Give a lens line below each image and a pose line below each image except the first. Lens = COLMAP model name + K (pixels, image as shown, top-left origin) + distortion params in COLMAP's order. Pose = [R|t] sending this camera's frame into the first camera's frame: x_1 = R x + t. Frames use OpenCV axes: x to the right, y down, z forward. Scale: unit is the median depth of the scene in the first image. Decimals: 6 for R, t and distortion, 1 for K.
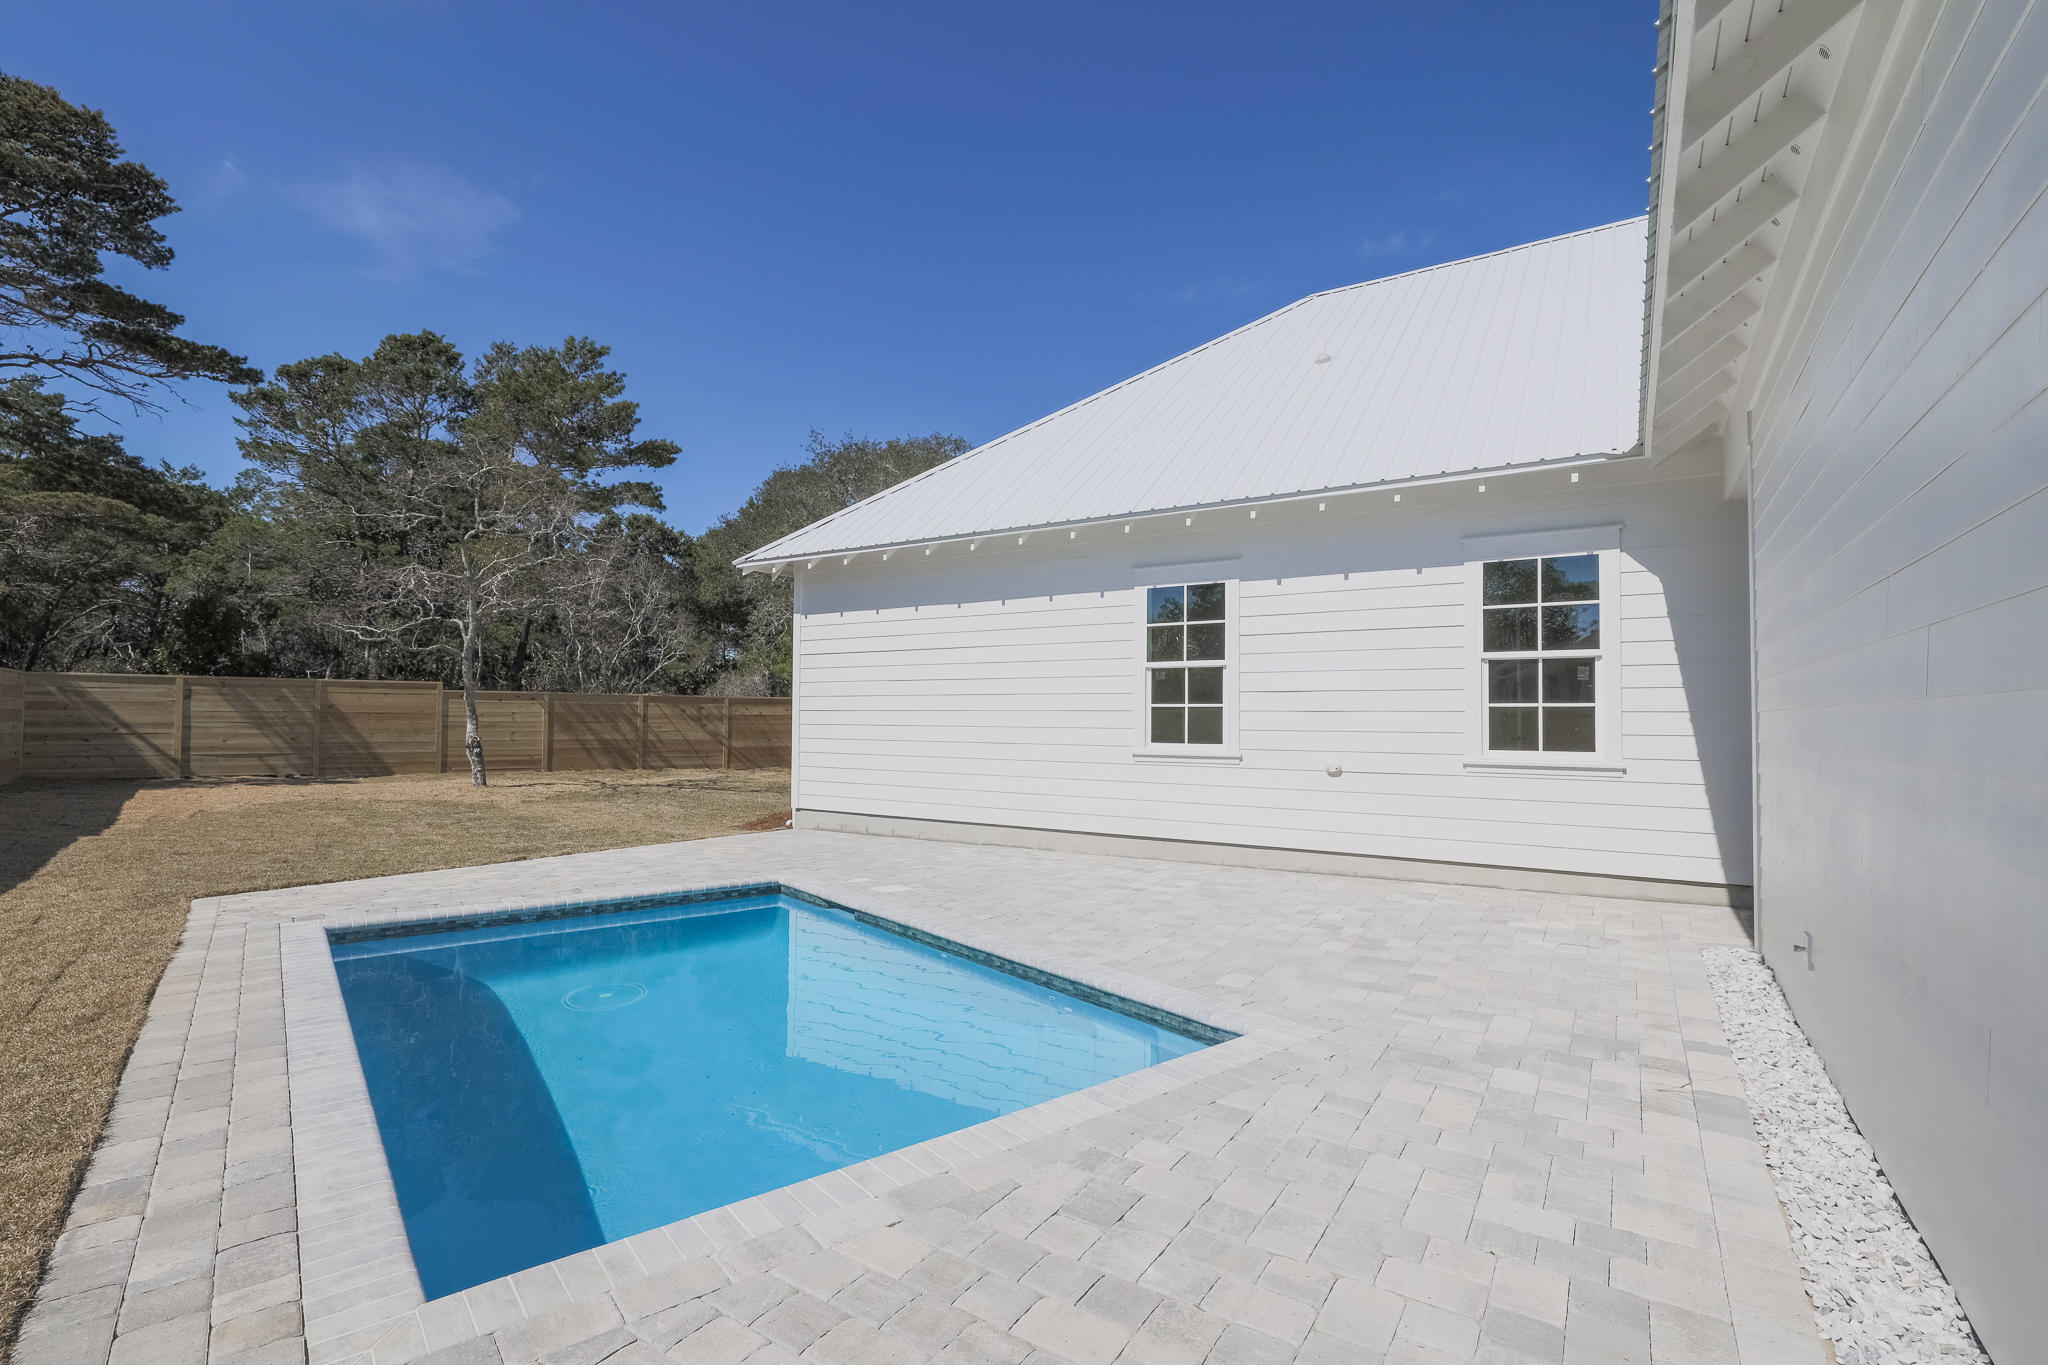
lens RADIAL K [[917.1, 0, 1020.3], [0, 917.1, 707.1], [0, 0, 1]] dist [-0.002097, -0.000303]
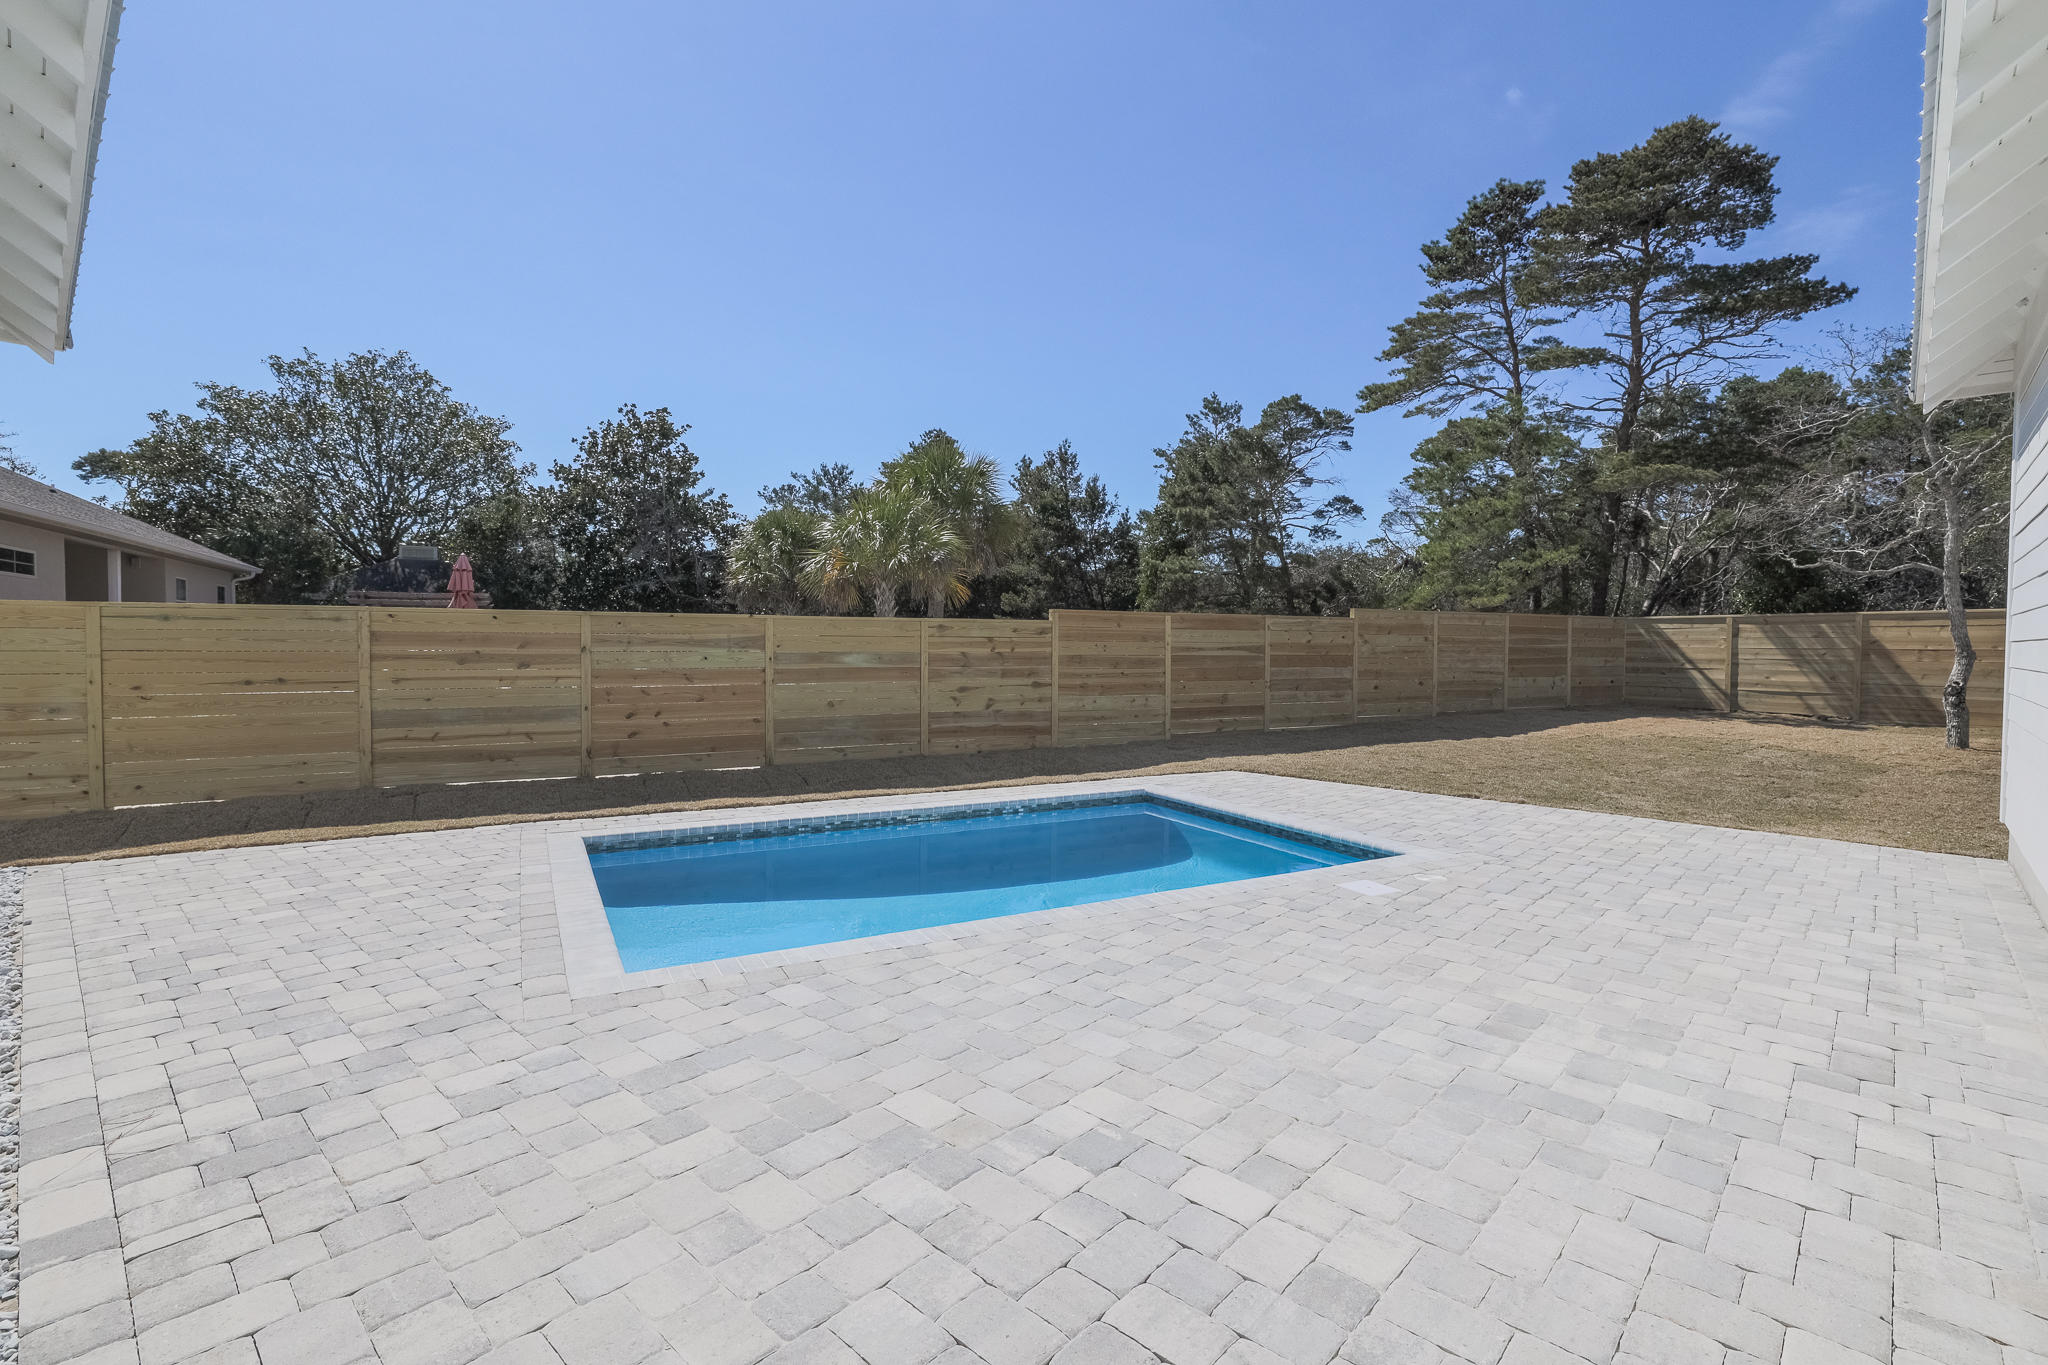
lens RADIAL K [[917.1, 0, 1028.2], [0, 917.1, 668.9], [0, 0, 1]] dist [-0.002097, -0.000303]
pose [[-0.159540, 0.017373, -0.987039, 0.266430], [0.006143, 0.999843, 0.016605, 0.005659], [0.987172, -0.003414, -0.159621, 0.370108]]
